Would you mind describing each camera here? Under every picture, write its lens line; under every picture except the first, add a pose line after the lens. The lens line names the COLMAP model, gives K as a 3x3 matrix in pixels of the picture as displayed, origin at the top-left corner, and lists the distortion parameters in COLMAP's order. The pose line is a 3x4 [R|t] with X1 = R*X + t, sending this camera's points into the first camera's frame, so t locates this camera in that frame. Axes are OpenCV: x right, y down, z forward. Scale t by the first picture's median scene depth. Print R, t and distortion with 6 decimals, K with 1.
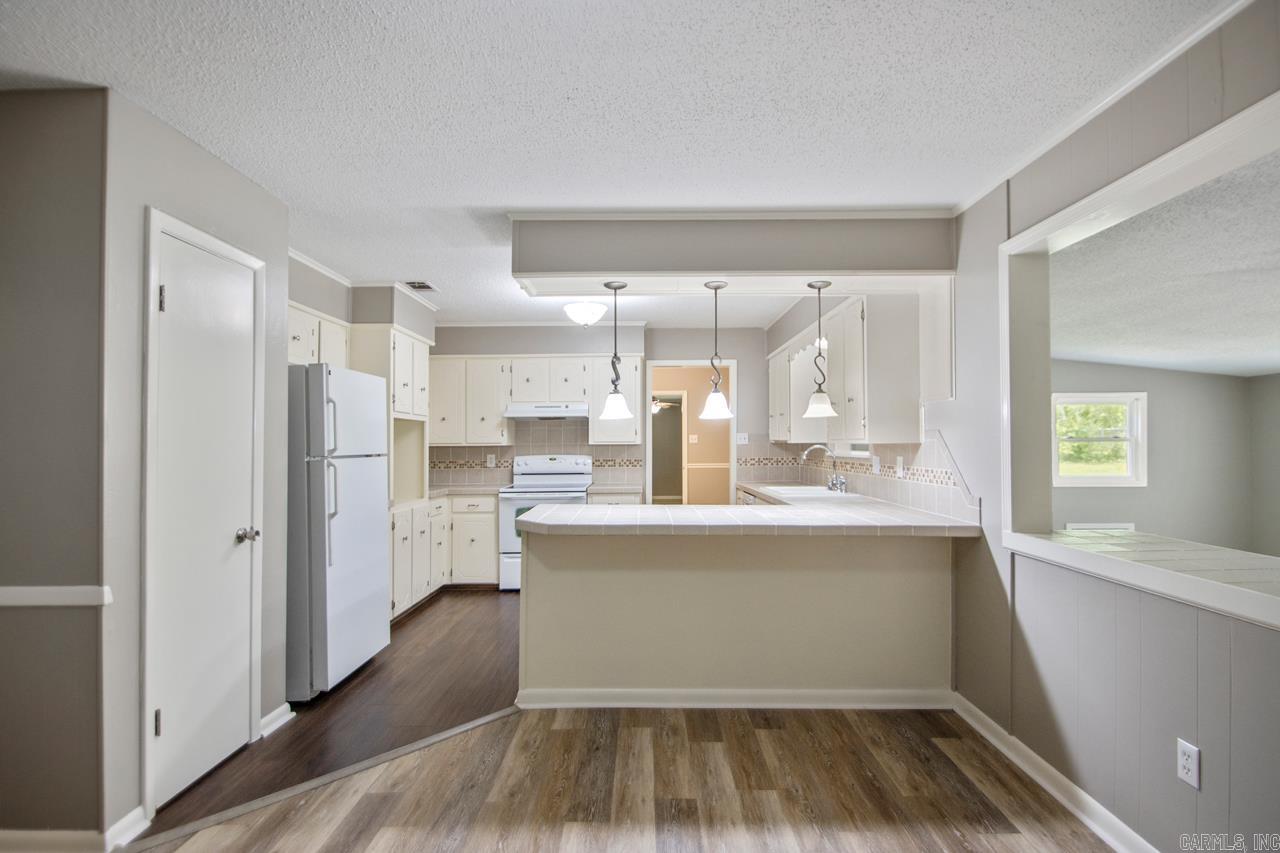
lens RADIAL K [[605.6, 0, 649.6], [0, 605.6, 431.6], [0, 0, 1]] dist [0.008011, -0.015103]
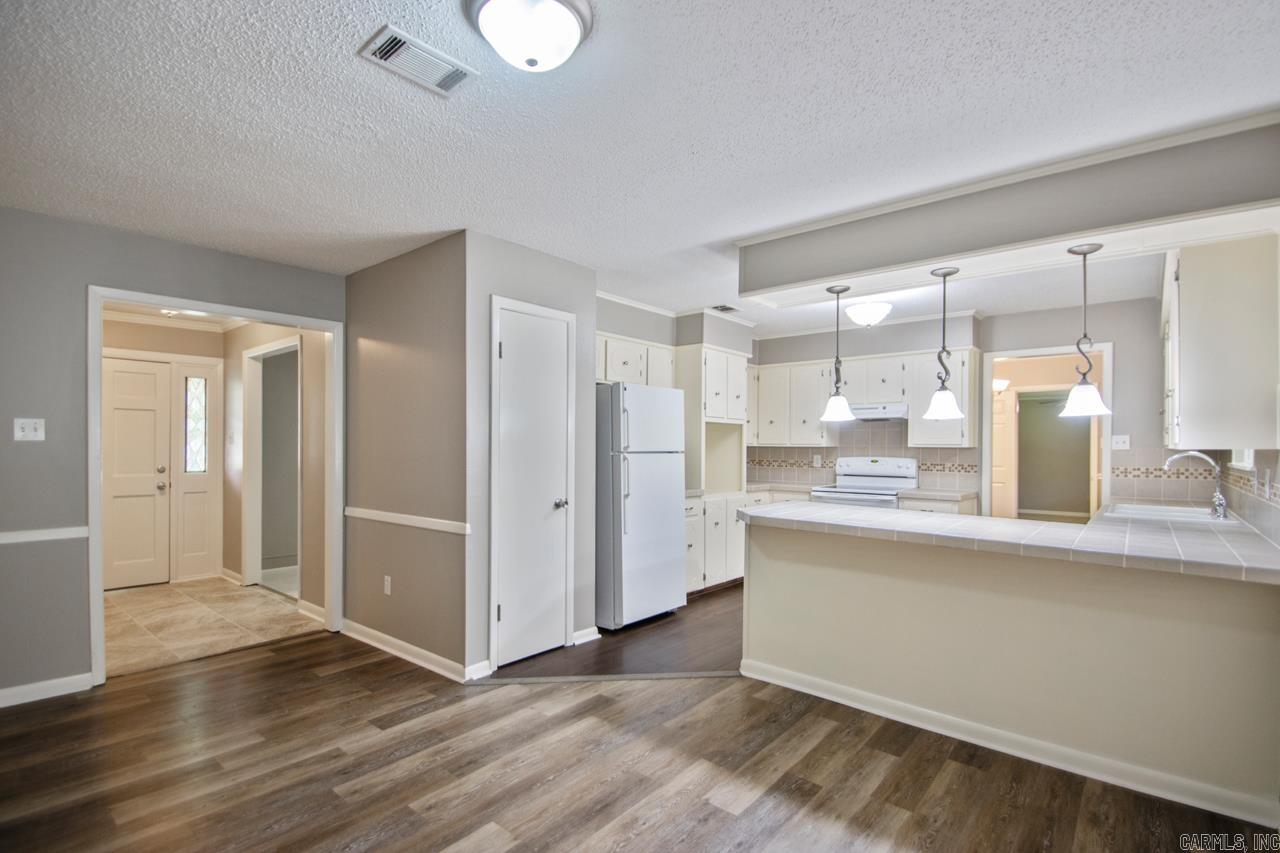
lens RADIAL K [[605.6, 0, 644.2], [0, 605.6, 443.9], [0, 0, 1]] dist [0.008011, -0.015103]
pose [[0.761049, 0.011251, -0.648596, 0.332271], [-0.000220, 0.999854, 0.017086, 0.000854], [0.648694, -0.012861, 0.760941, 0.012499]]
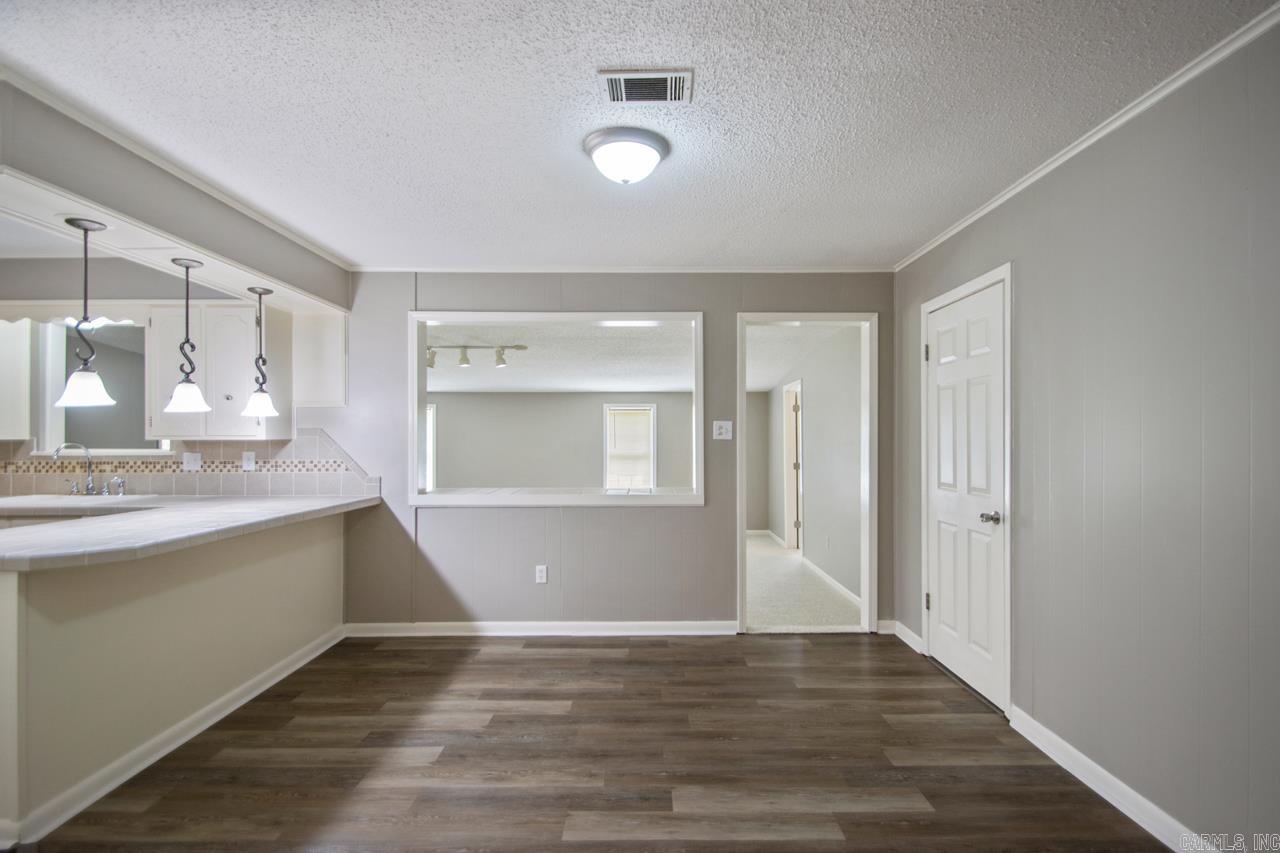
lens RADIAL K [[605.6, 0, 661.1], [0, 605.6, 426.4], [0, 0, 1]] dist [0.008011, -0.015103]
pose [[-0.019664, 0.020564, 0.999595, -0.757739], [-0.016674, 0.999643, -0.020893, 0.006195], [-0.999668, -0.017079, -0.019314, 0.293614]]
